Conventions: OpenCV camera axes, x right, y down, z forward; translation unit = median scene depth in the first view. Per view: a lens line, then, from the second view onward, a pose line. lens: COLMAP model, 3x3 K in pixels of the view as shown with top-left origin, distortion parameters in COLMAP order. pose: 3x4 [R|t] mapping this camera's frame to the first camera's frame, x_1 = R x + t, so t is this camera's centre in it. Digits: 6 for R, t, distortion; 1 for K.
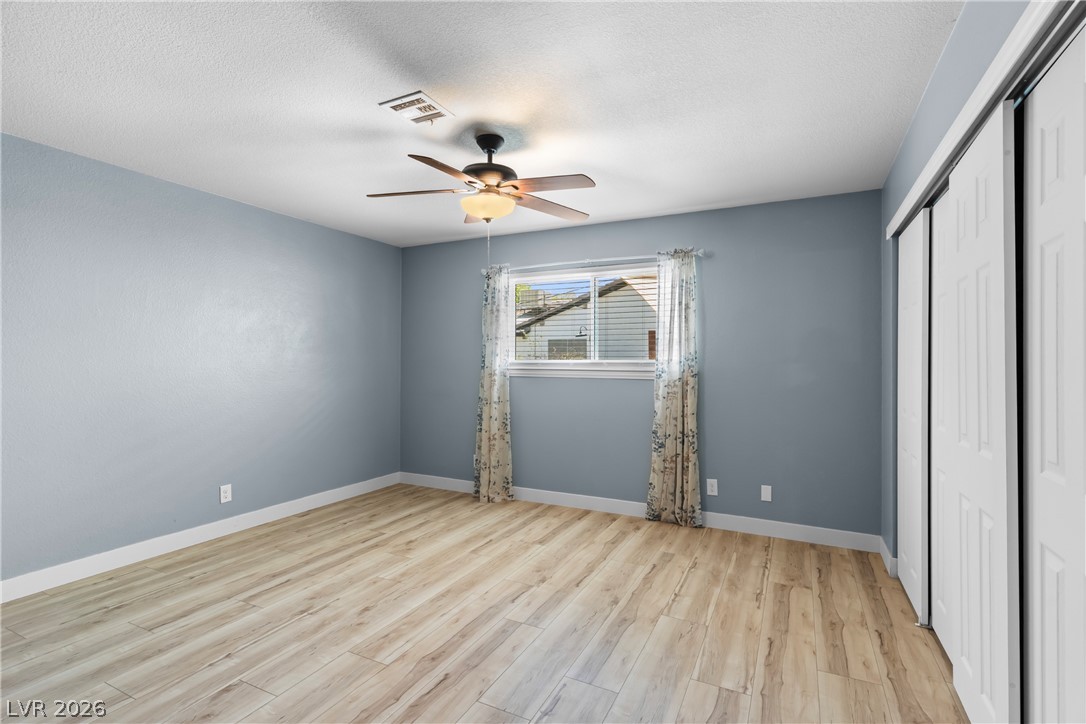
lens RADIAL K [[511.5, 0, 539.3], [0, 511.5, 364.1], [0, 0, 1]] dist [0.003750, 0.001690]
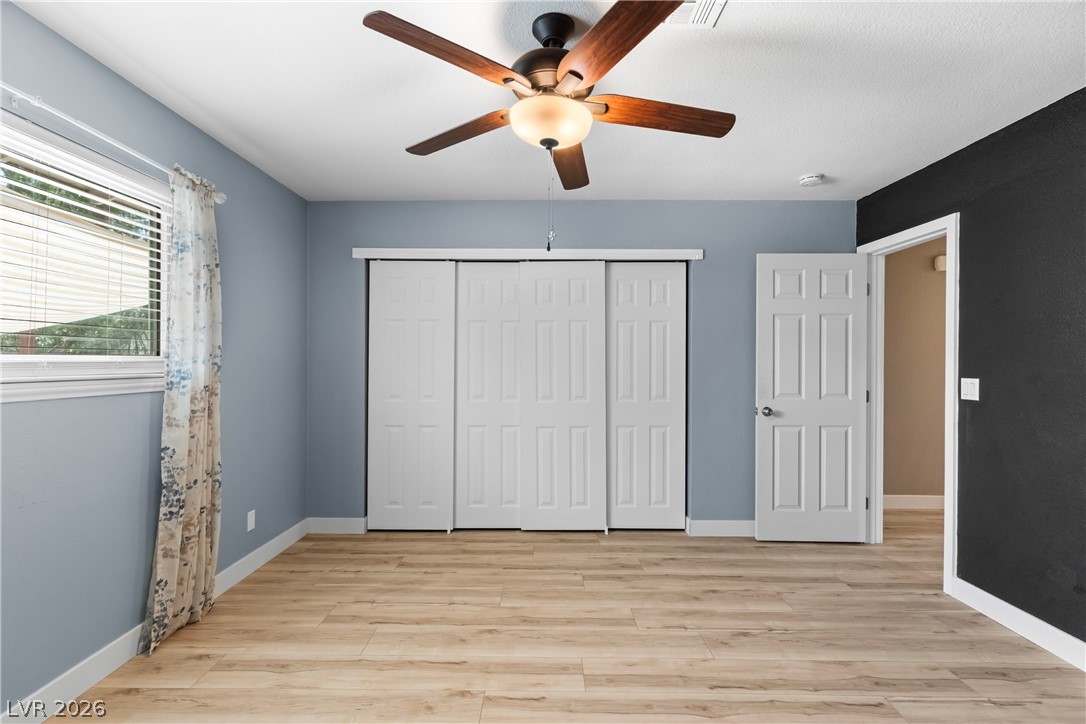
lens RADIAL K [[511.5, 0, 544.5], [0, 511.5, 358.4], [0, 0, 1]] dist [0.003750, 0.001690]
pose [[-0.452264, -0.000898, 0.891884, -0.648550], [-0.006760, 0.999974, -0.002422, -0.010564], [-0.891859, -0.007125, -0.452258, 1.238165]]
